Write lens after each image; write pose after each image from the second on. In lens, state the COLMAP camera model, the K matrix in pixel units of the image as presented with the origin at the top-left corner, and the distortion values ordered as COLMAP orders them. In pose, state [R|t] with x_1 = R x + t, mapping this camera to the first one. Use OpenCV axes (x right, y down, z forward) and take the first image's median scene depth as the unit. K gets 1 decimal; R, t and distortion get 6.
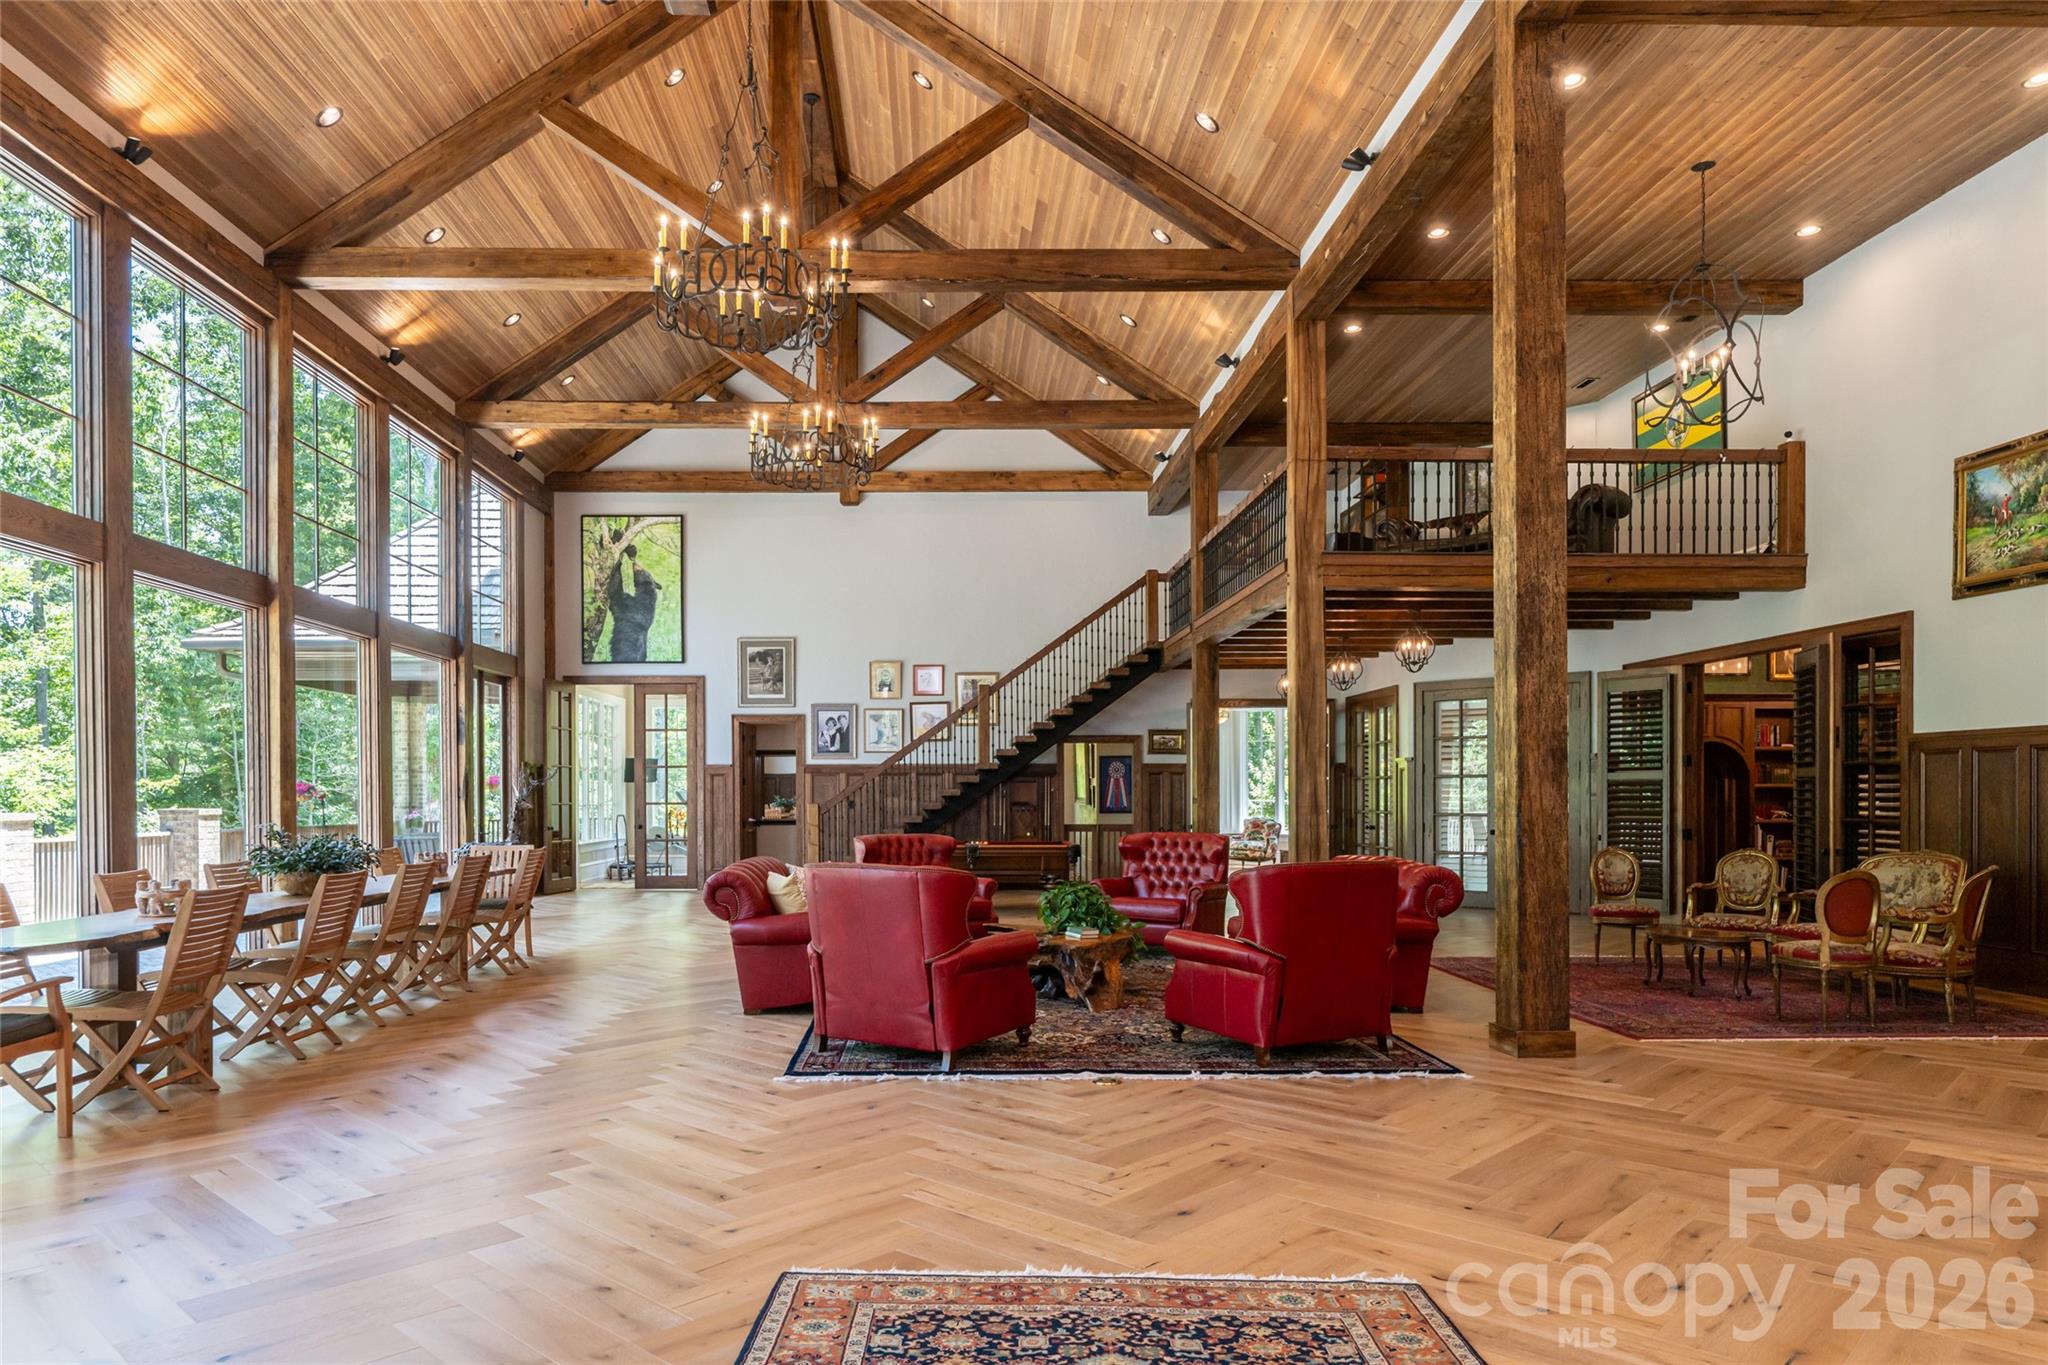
lens RADIAL K [[1291.2, 0, 1001.2], [0, 1291.2, 794.4], [0, 0, 1]] dist [-0.004254, 0.002800]
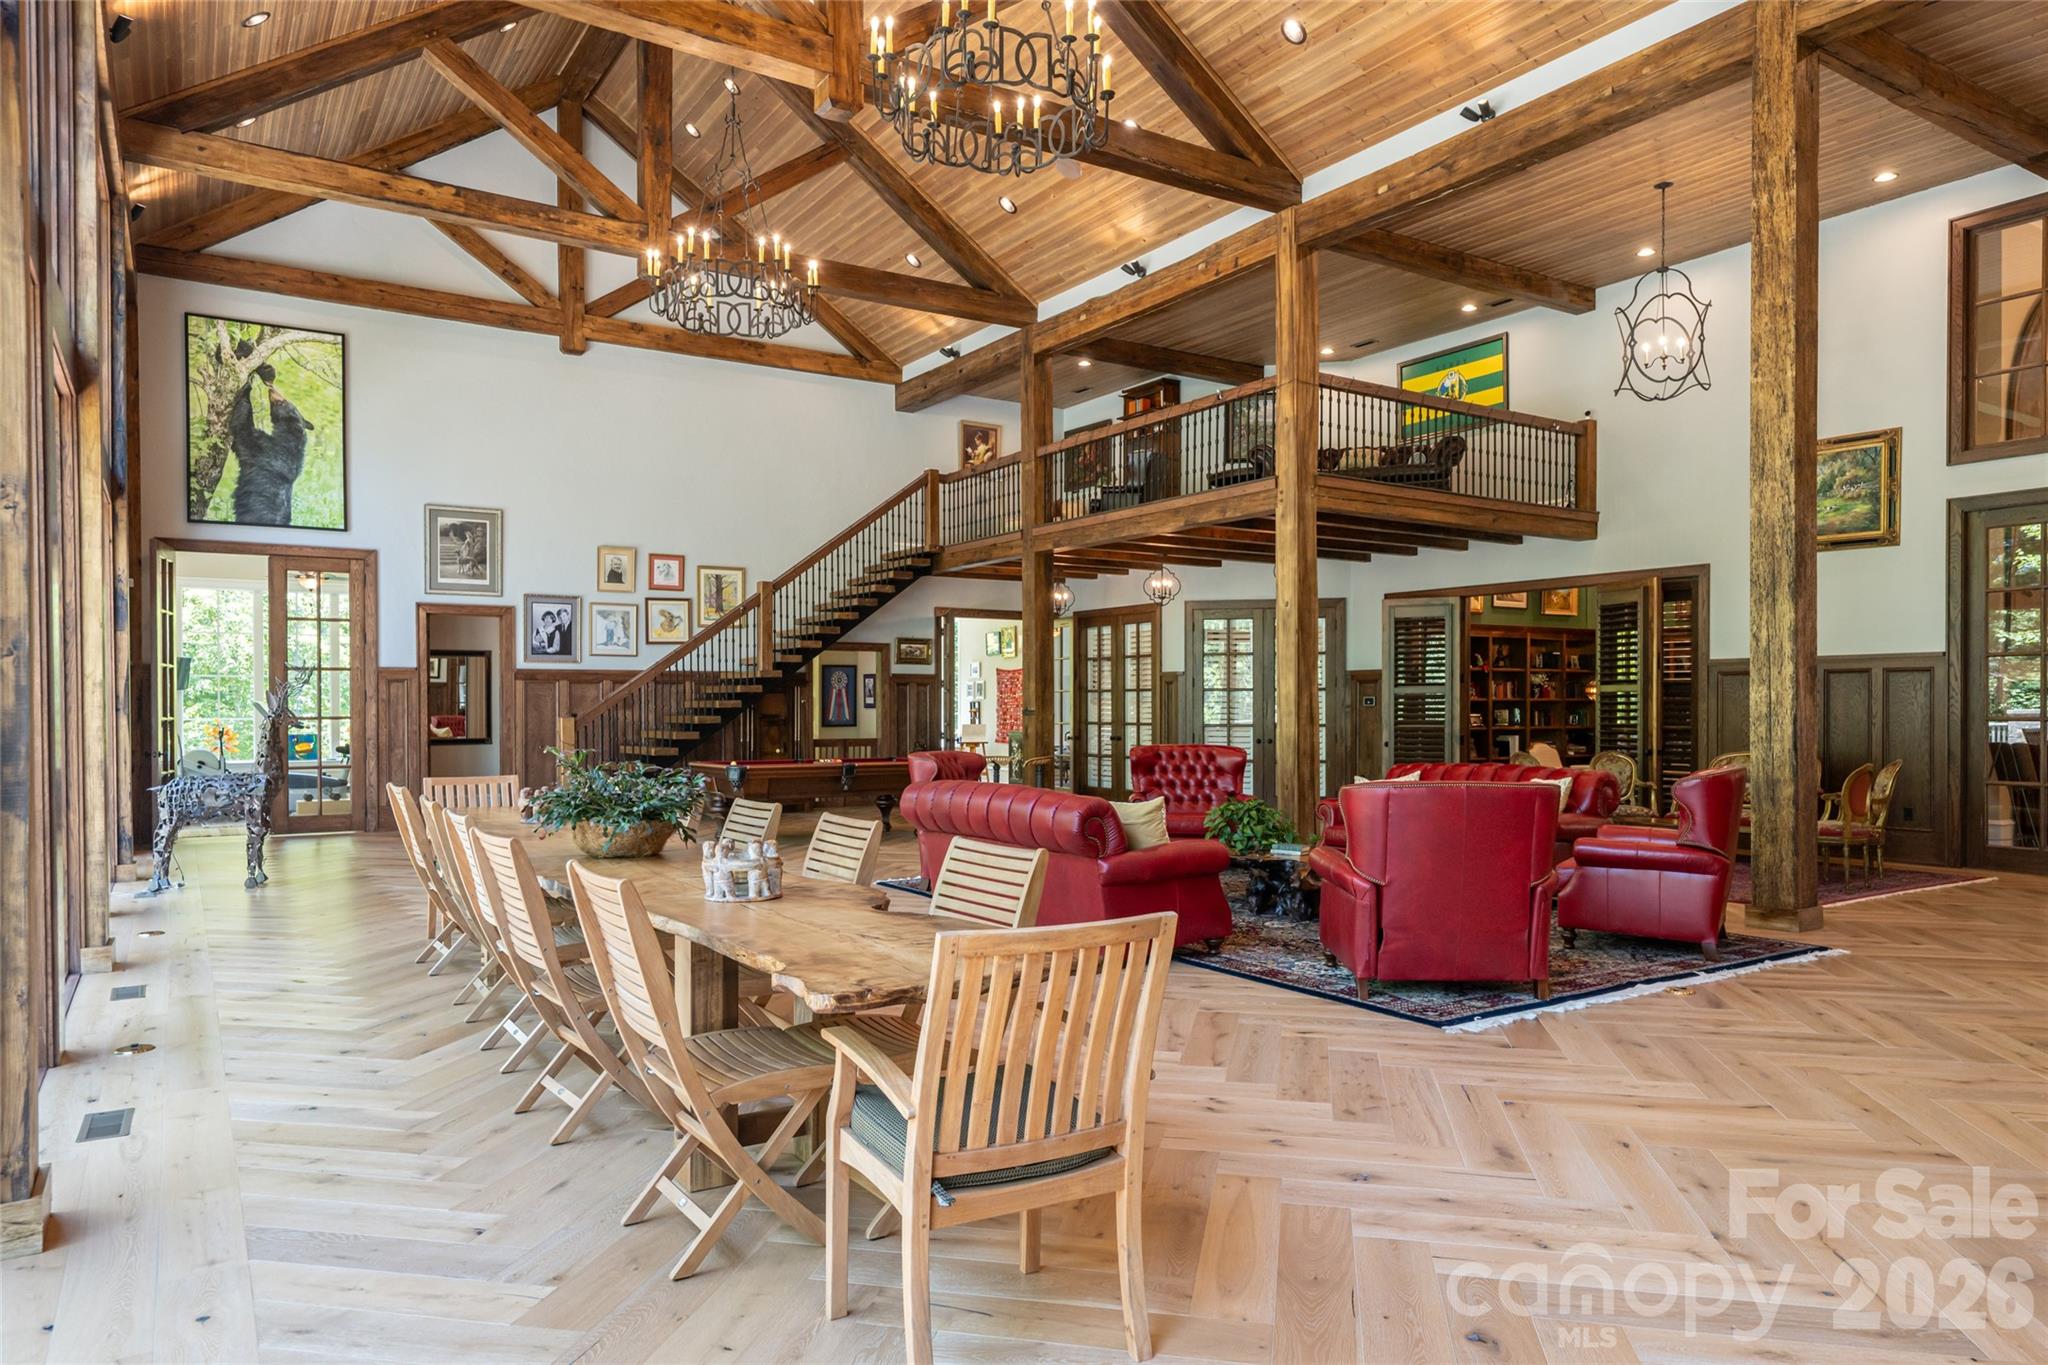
lens RADIAL K [[1300.9, 0, 1011.4], [0, 1300.9, 712.4], [0, 0, 1]] dist [0.003921, 0.003319]
pose [[0.847502, -0.001669, 0.530789, -0.321453], [-0.000516, 0.999992, 0.003969, 0.000683], [-0.530791, -0.003637, 0.847495, 0.149590]]
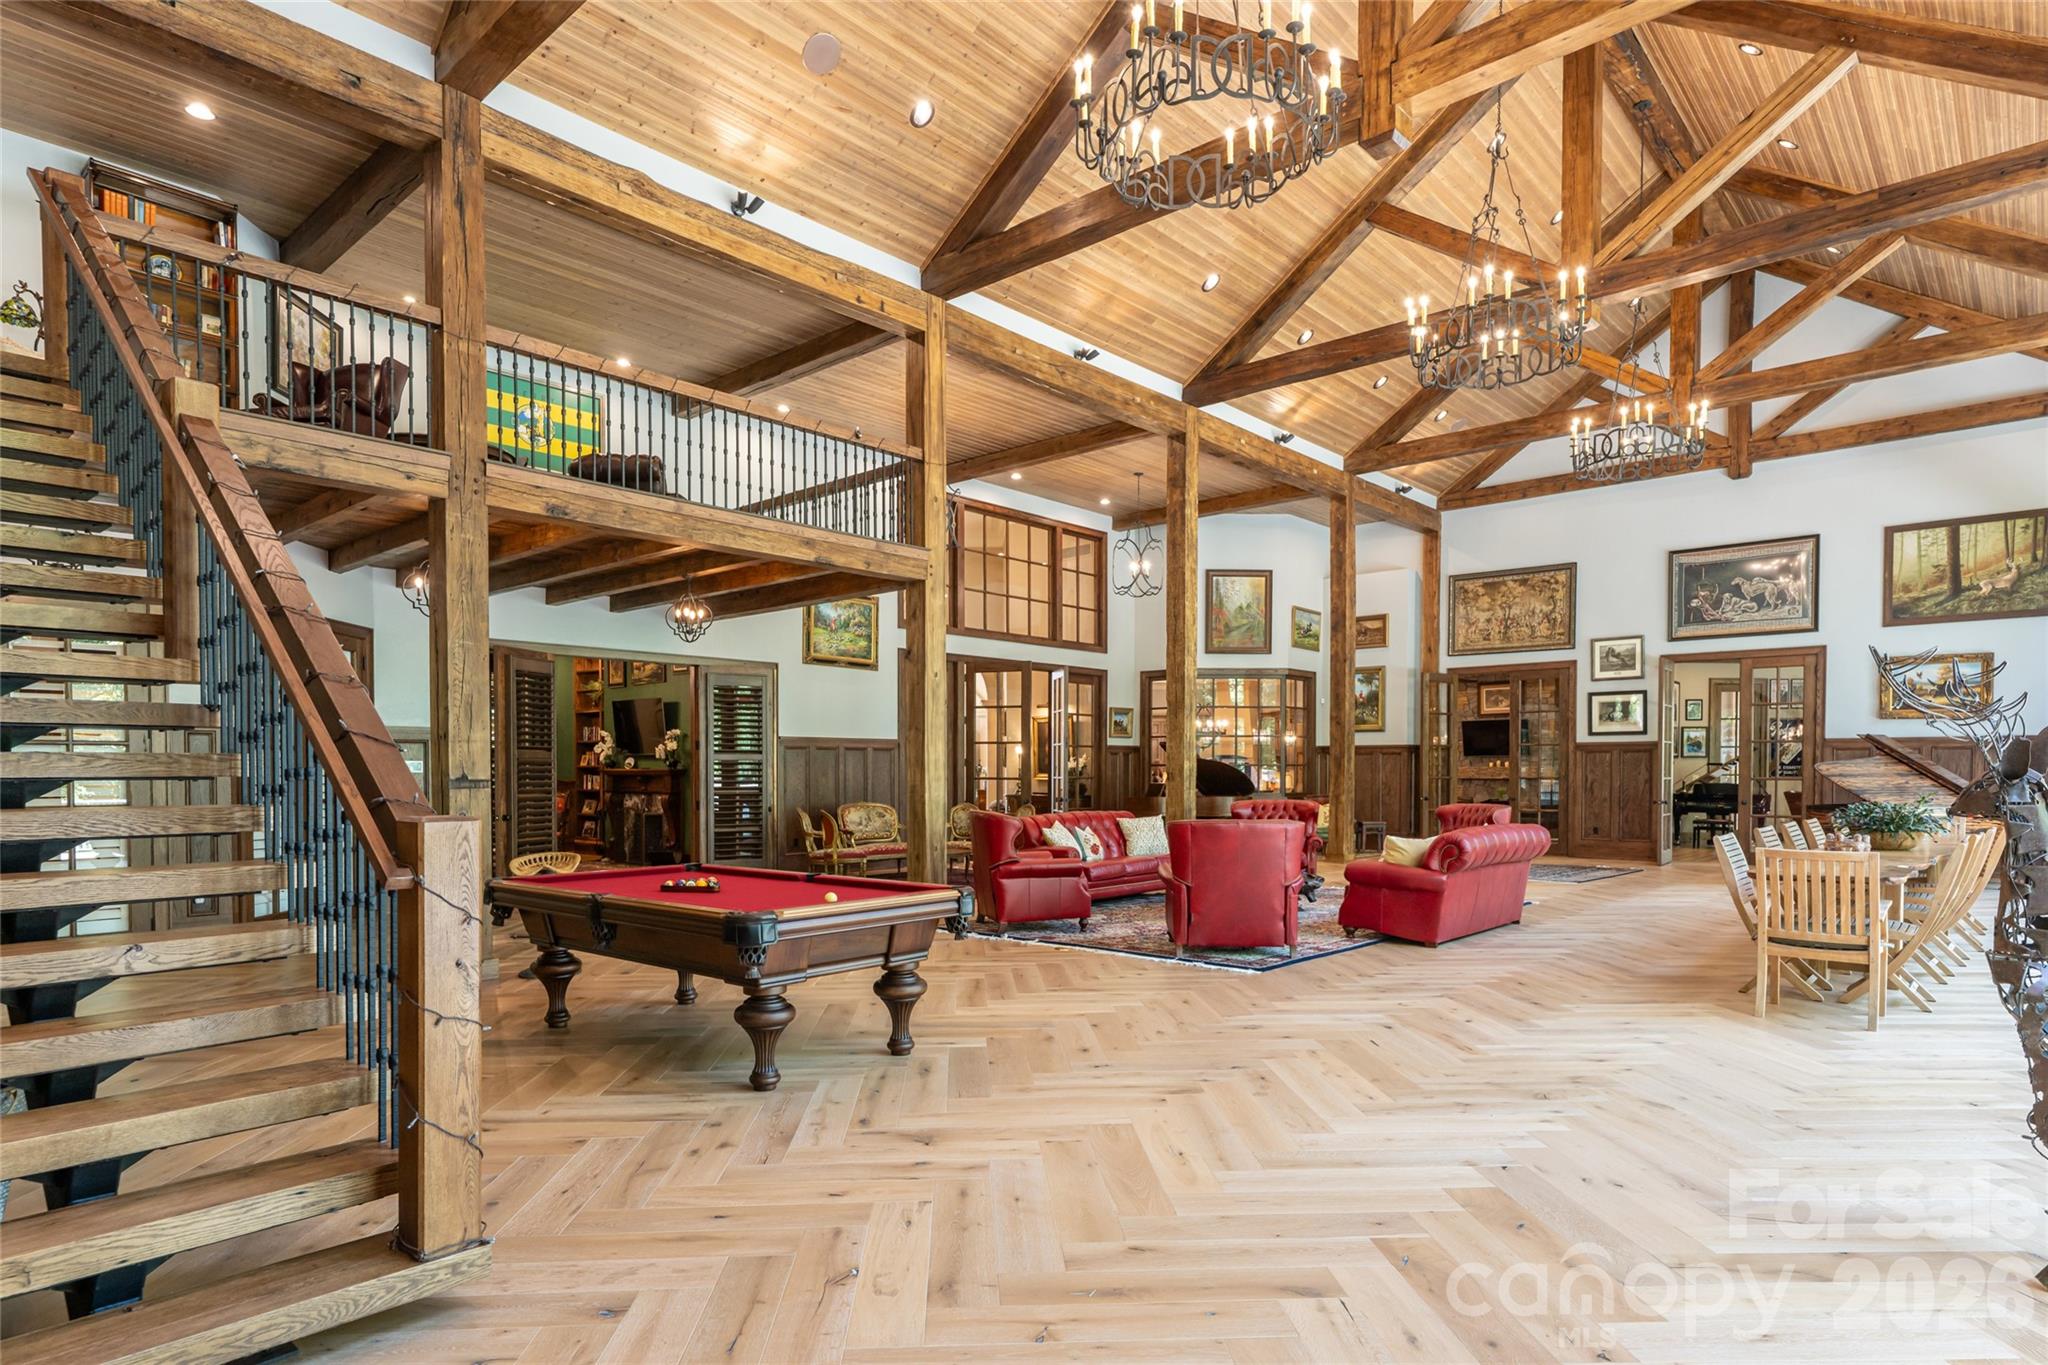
lens RADIAL K [[1155.1, 0, 976.9], [0, 1155.1, 749.0], [0, 0, 1]] dist [-0.008332, 0.000338]
pose [[-0.729623, 0.012648, 0.683733, -0.284939], [-0.003653, 0.999743, -0.022392, 0.001770], [-0.683840, -0.018836, -0.729389, 1.073976]]
